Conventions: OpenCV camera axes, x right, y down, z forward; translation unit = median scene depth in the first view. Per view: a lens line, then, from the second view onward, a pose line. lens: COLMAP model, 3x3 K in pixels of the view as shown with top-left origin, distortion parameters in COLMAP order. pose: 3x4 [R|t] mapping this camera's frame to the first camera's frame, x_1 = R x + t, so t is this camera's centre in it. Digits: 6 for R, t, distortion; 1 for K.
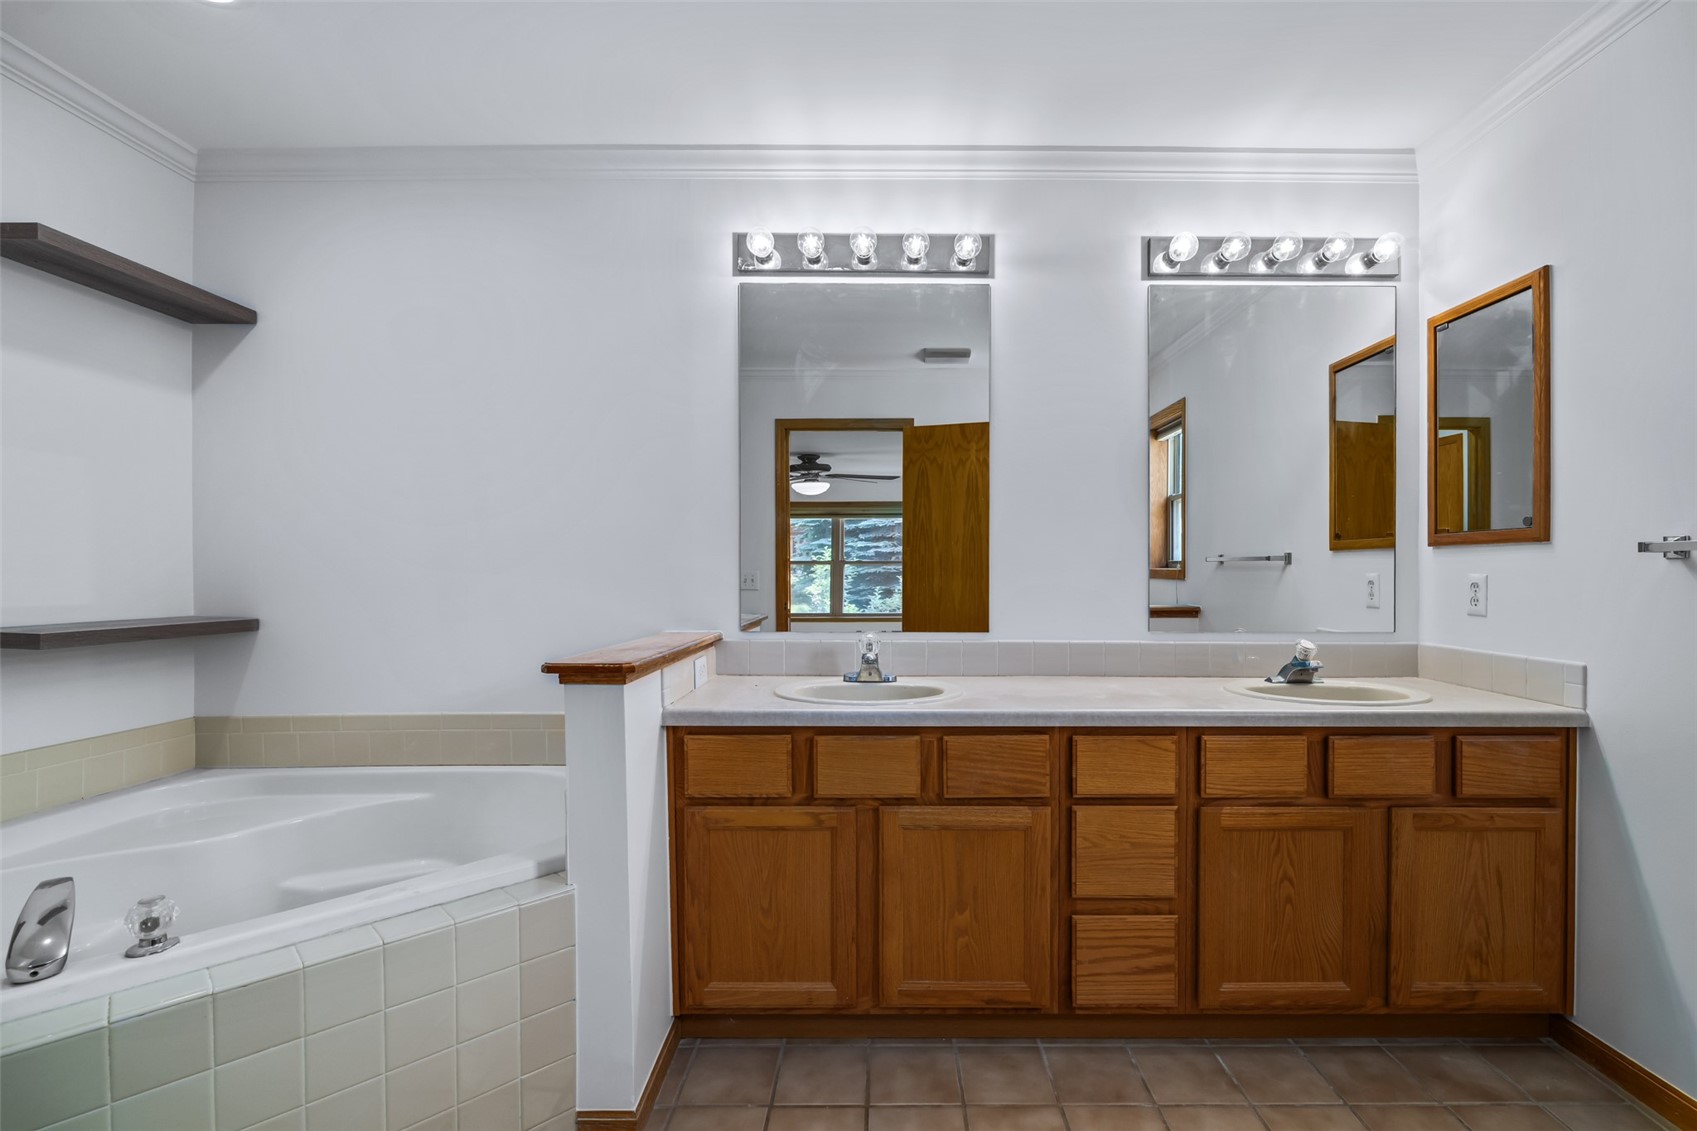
lens RADIAL K [[742.1, 0, 847.0], [0, 742.1, 575.2], [0, 0, 1]] dist [-0.000021, 0.000033]
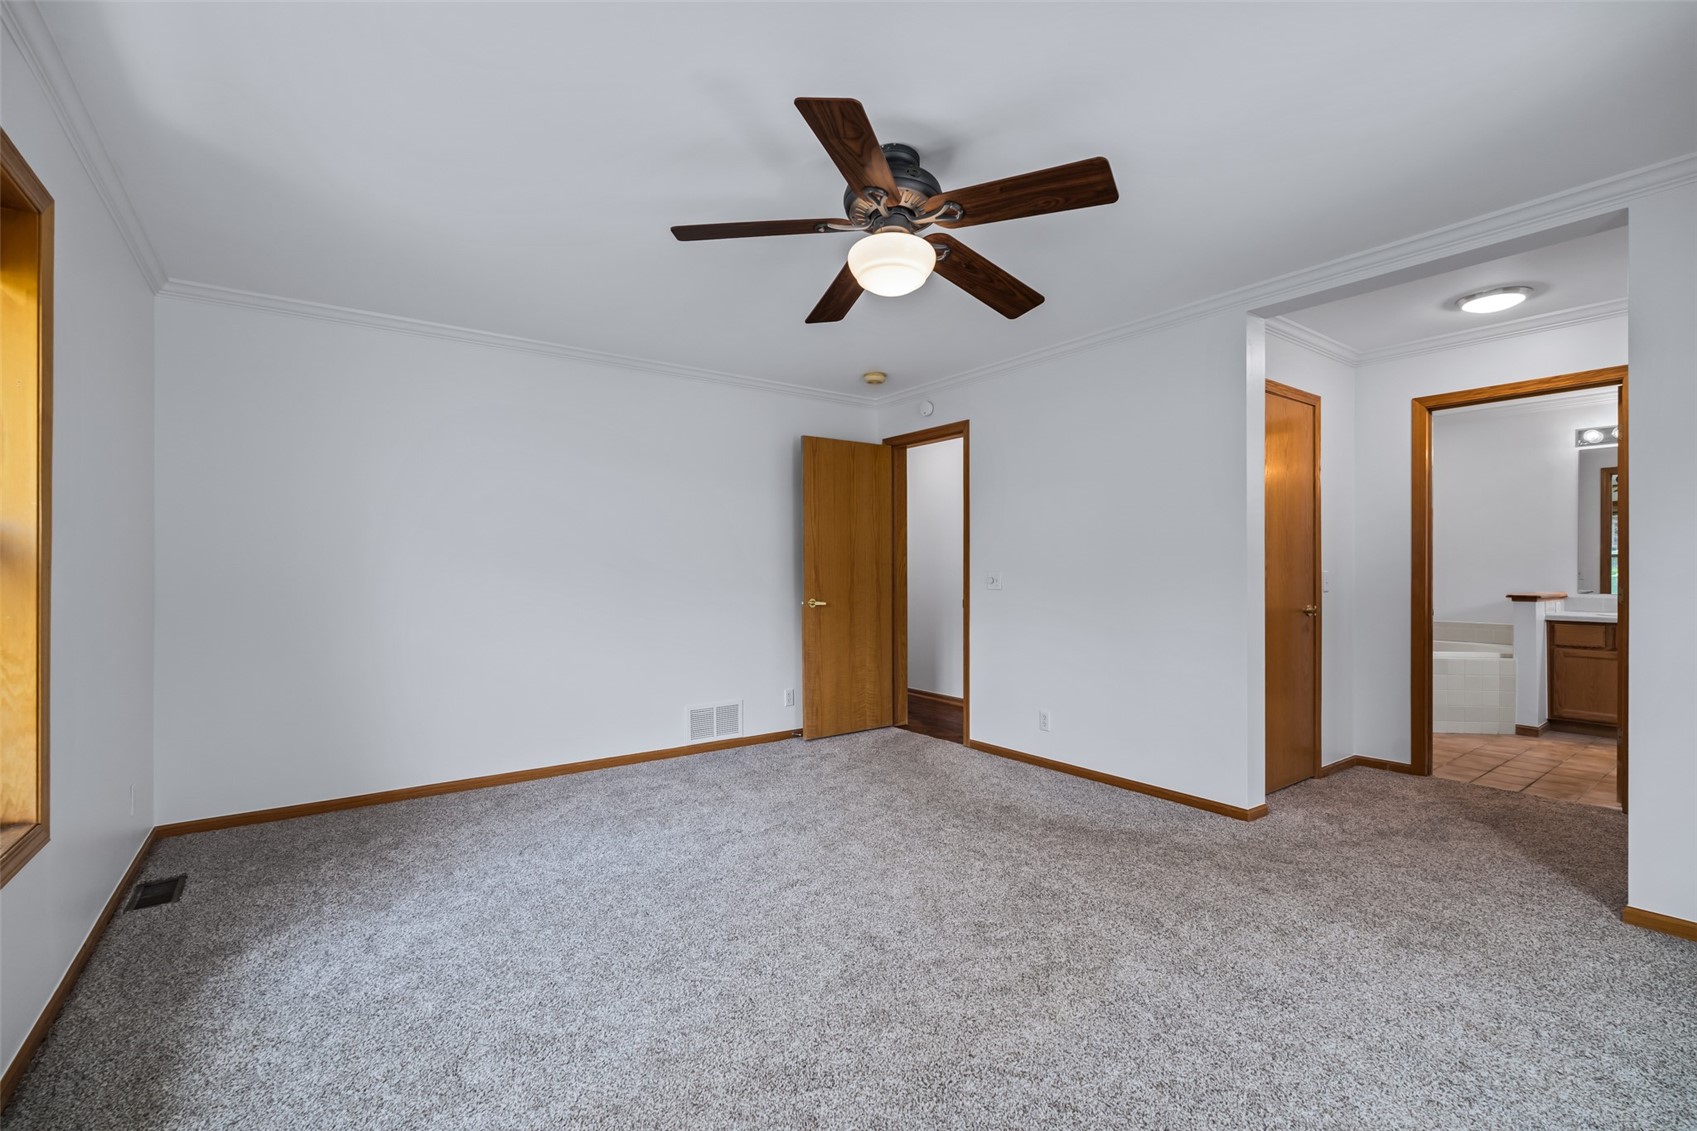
lens RADIAL K [[742.1, 0, 847.0], [0, 742.1, 575.2], [0, 0, 1]] dist [-0.000021, 0.000033]
pose [[0.629812, 0.009306, -0.776691, 0.304253], [-0.004826, 0.999956, 0.008067, 0.009021], [0.776732, -0.001332, 0.629830, -3.087593]]
